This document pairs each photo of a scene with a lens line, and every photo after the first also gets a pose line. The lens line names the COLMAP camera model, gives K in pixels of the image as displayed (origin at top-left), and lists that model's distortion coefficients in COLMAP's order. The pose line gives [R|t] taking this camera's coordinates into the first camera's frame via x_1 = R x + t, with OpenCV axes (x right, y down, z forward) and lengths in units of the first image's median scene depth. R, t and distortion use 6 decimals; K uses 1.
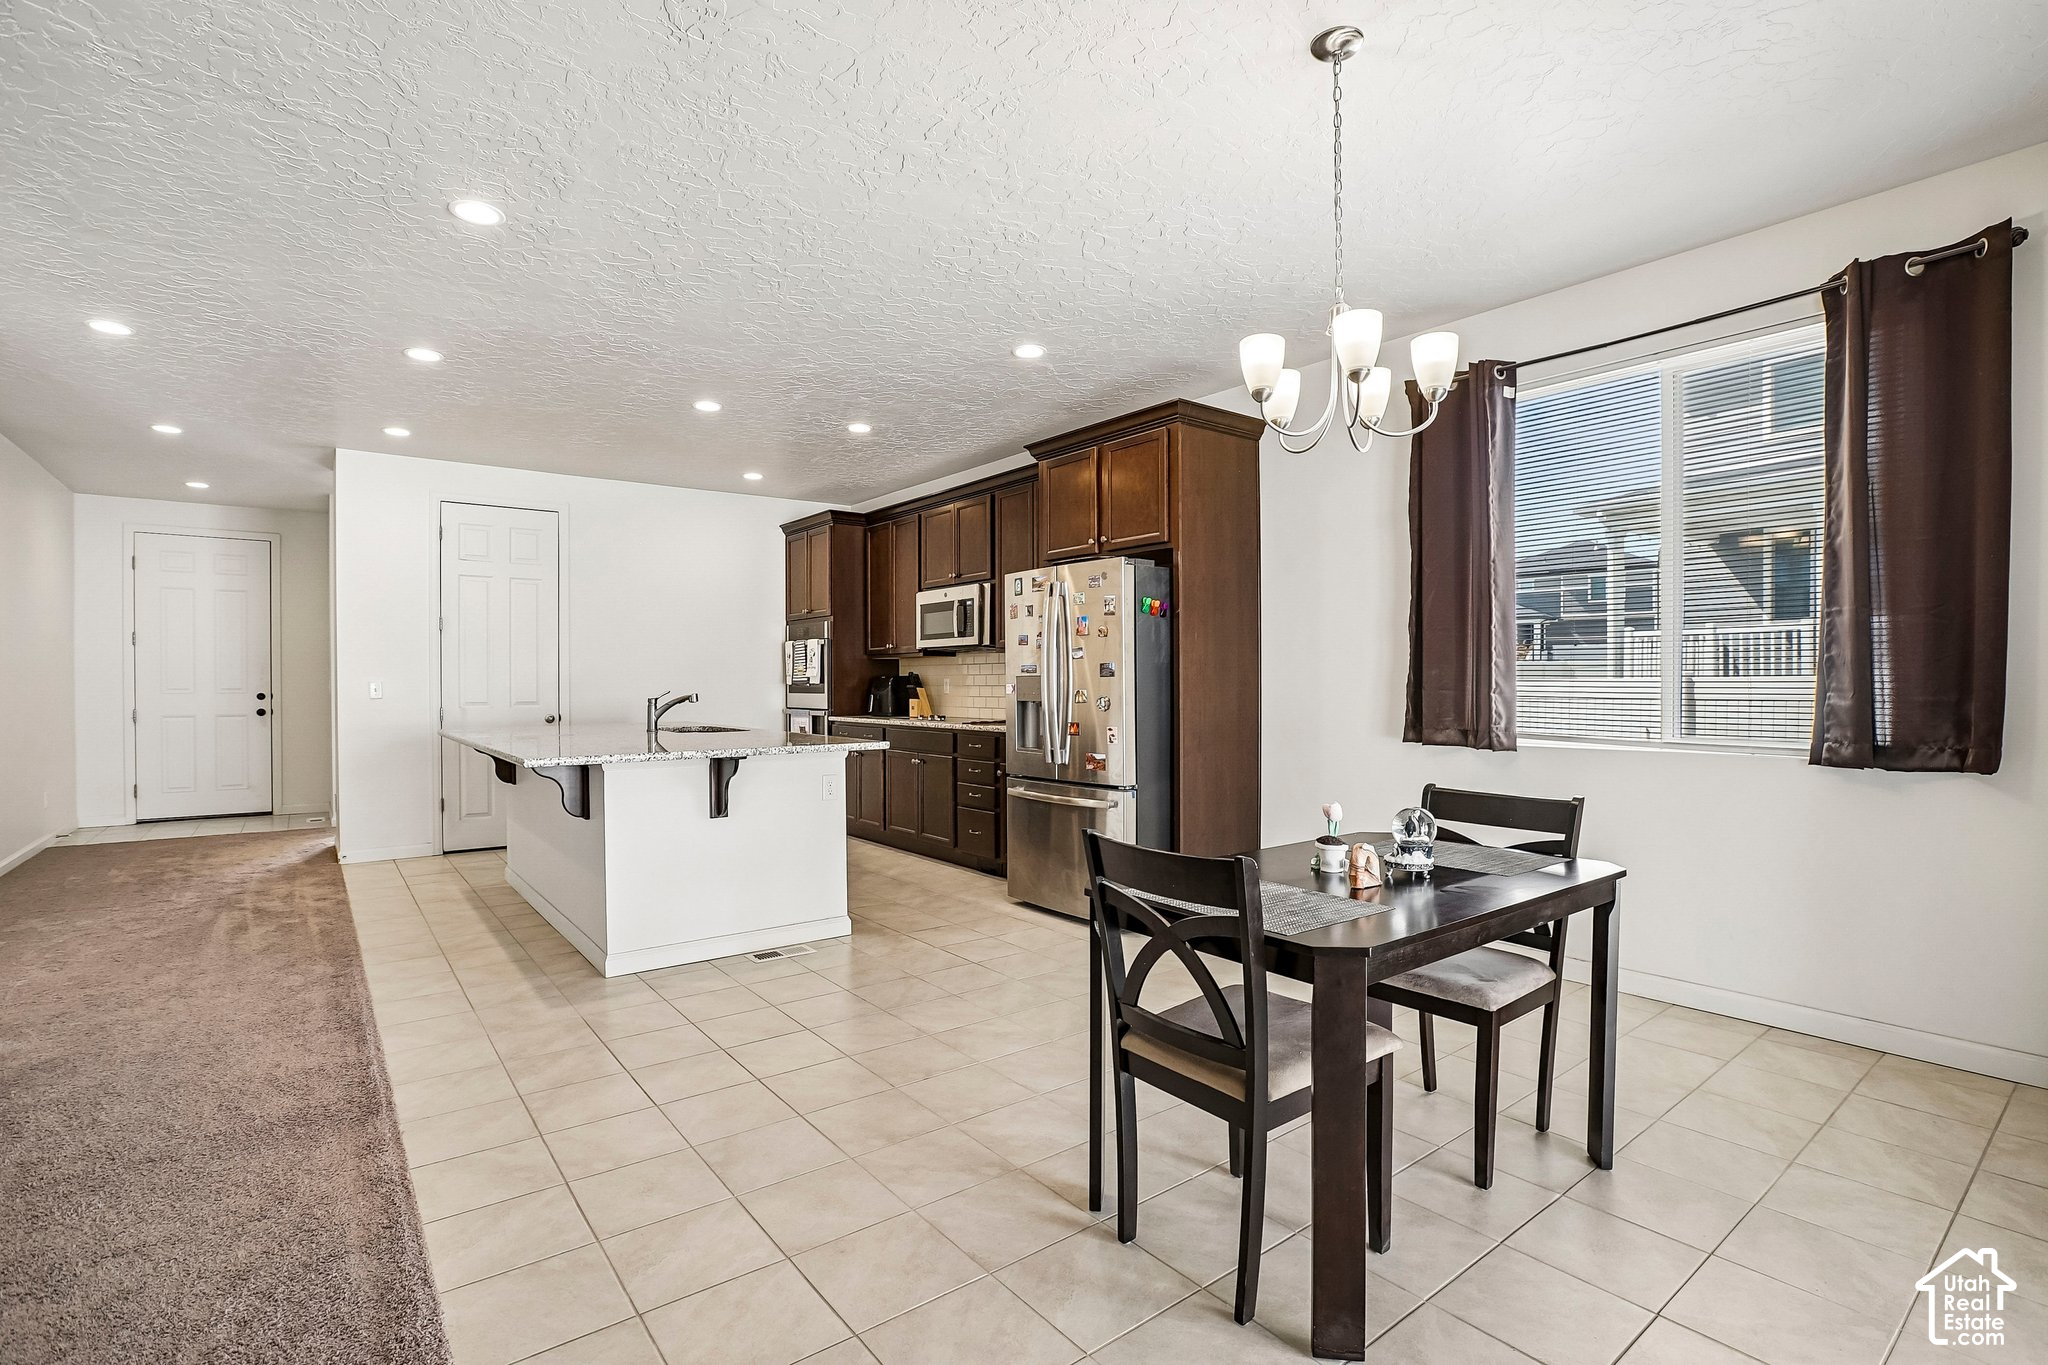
lens RADIAL K [[961.9, 0, 1028.3], [0, 961.9, 687.4], [0, 0, 1]] dist [-0.033872, 0.001642]
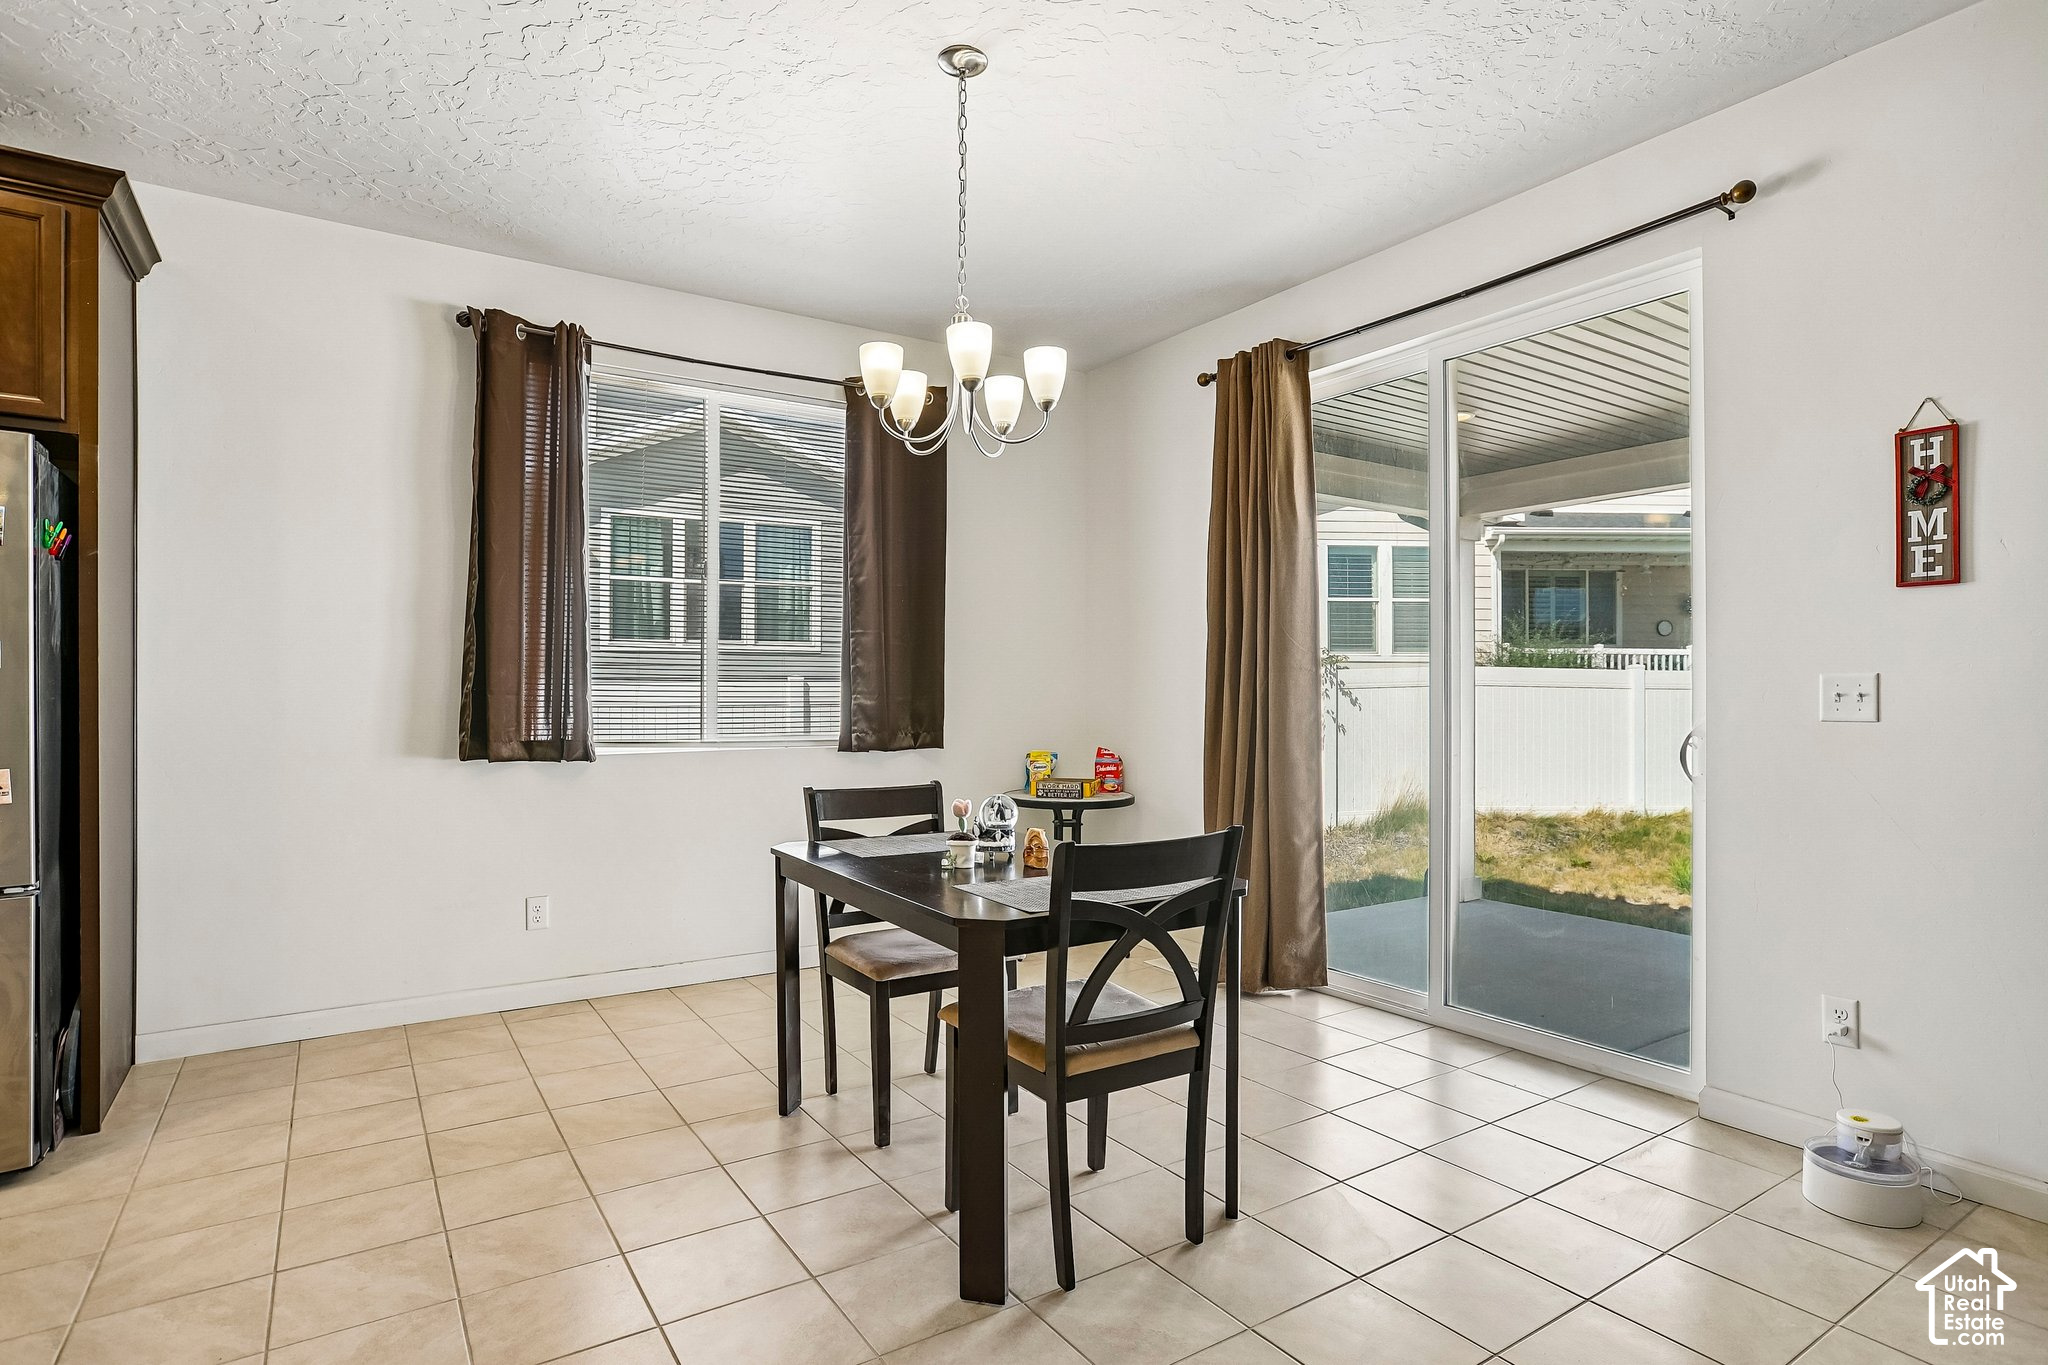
lens RADIAL K [[1072.4, 0, 1027.7], [0, 1072.4, 690.0], [0, 0, 1]] dist [-0.021442, 0.003782]
pose [[0.086487, 0.006098, 0.996234, -0.393264], [0.004658, 0.999968, -0.006525, 0.005955], [-0.996242, 0.005205, 0.086456, 0.404585]]
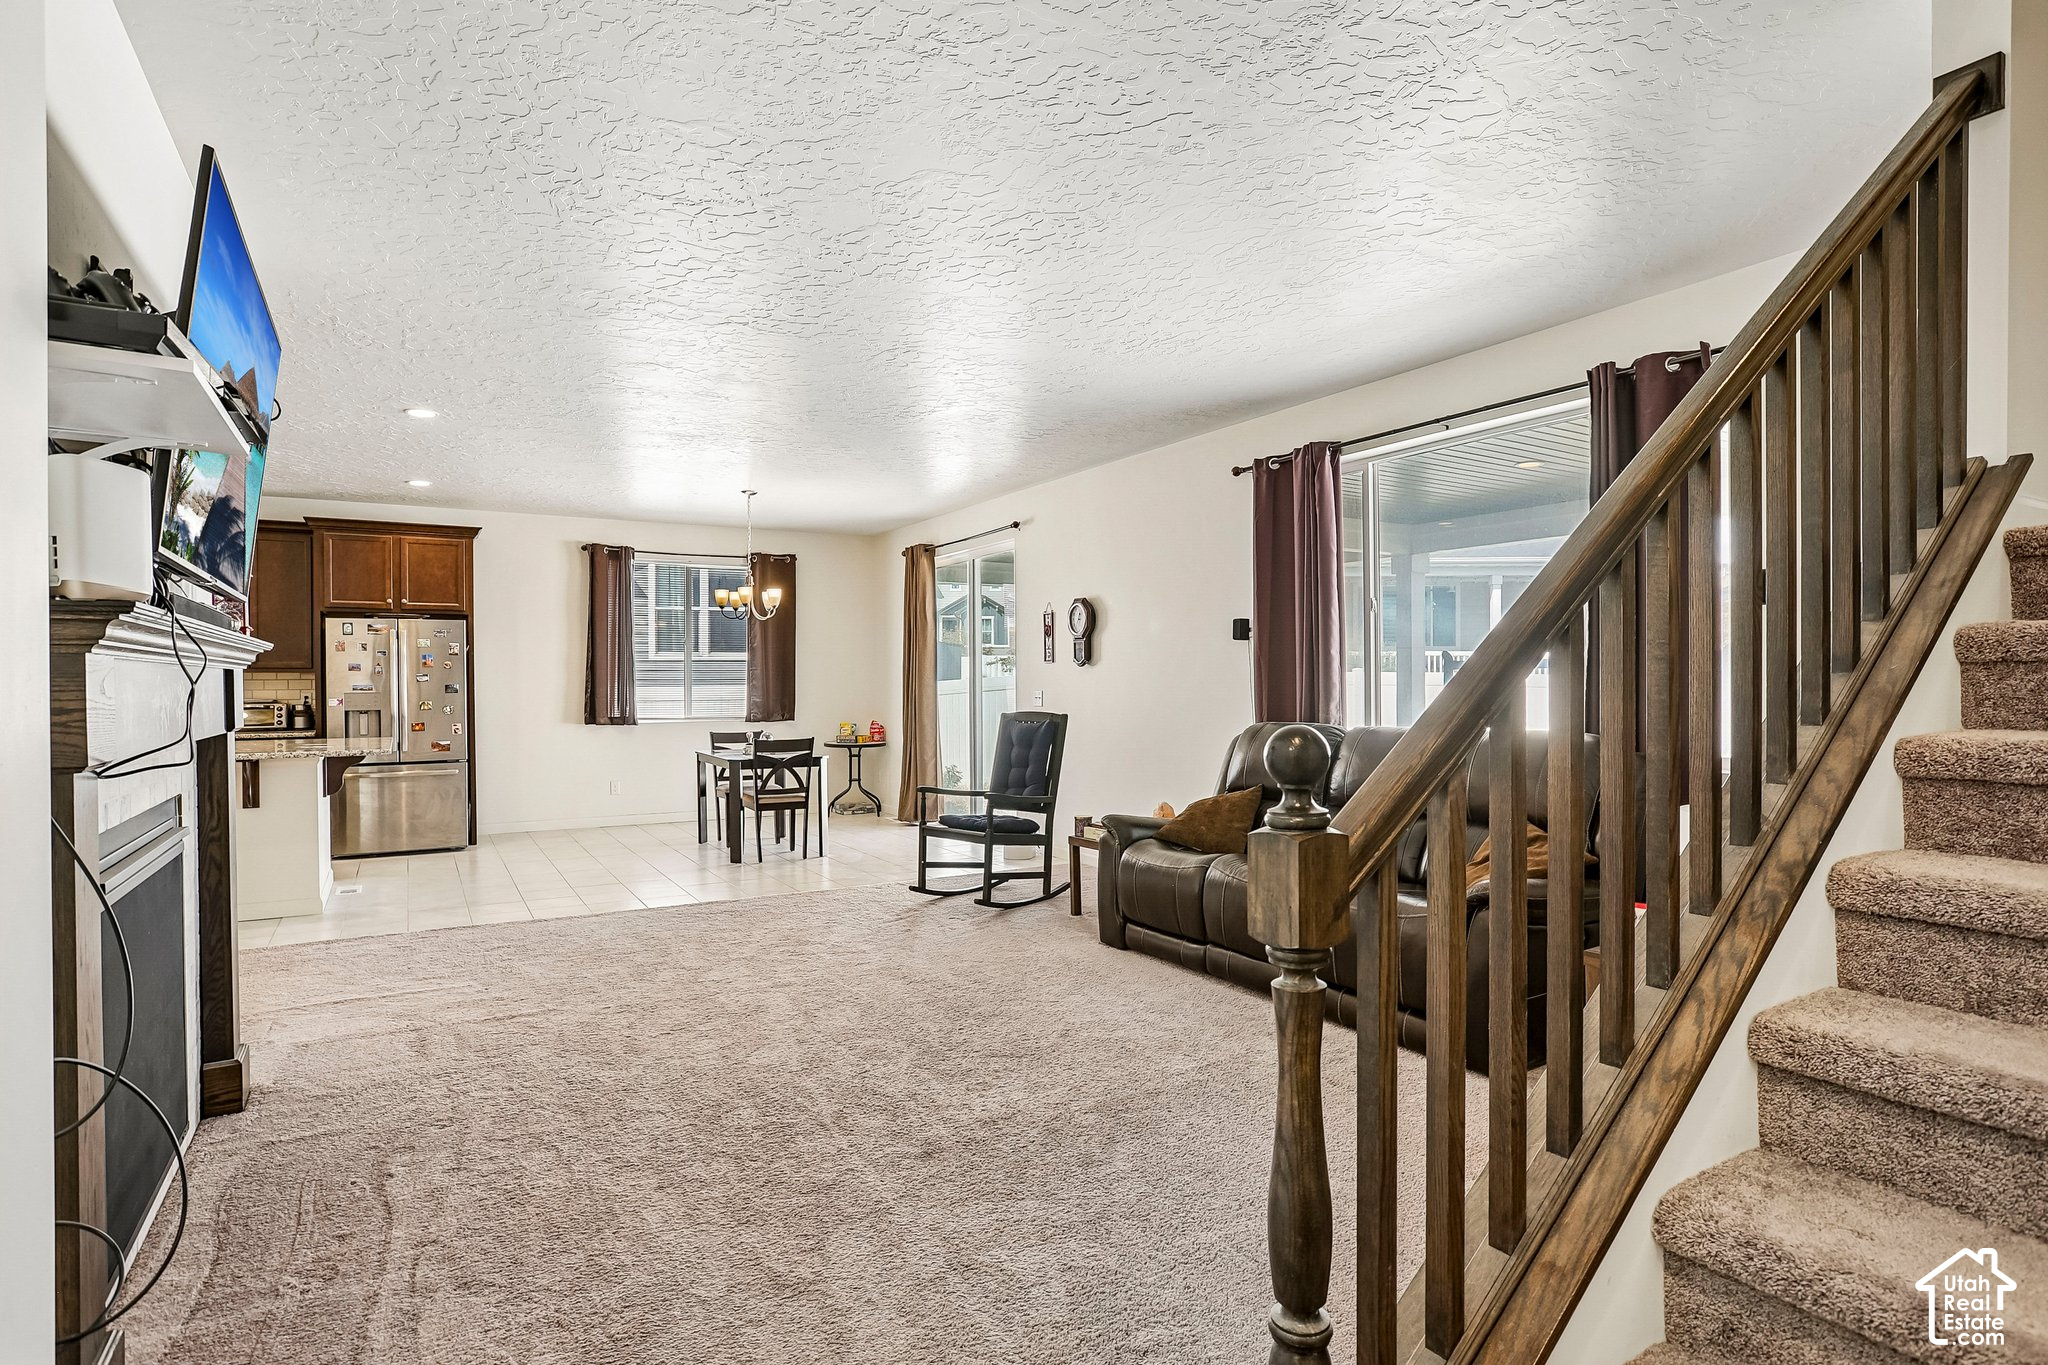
lens RADIAL K [[1072.4, 0, 1019.0], [0, 1072.4, 688.1], [0, 0, 1]] dist [-0.021442, 0.003782]
pose [[0.141701, -0.004010, 0.989901, -1.493663], [0.011525, 0.999931, 0.002401, -0.012298], [-0.989842, 0.011068, 0.141738, -0.188651]]
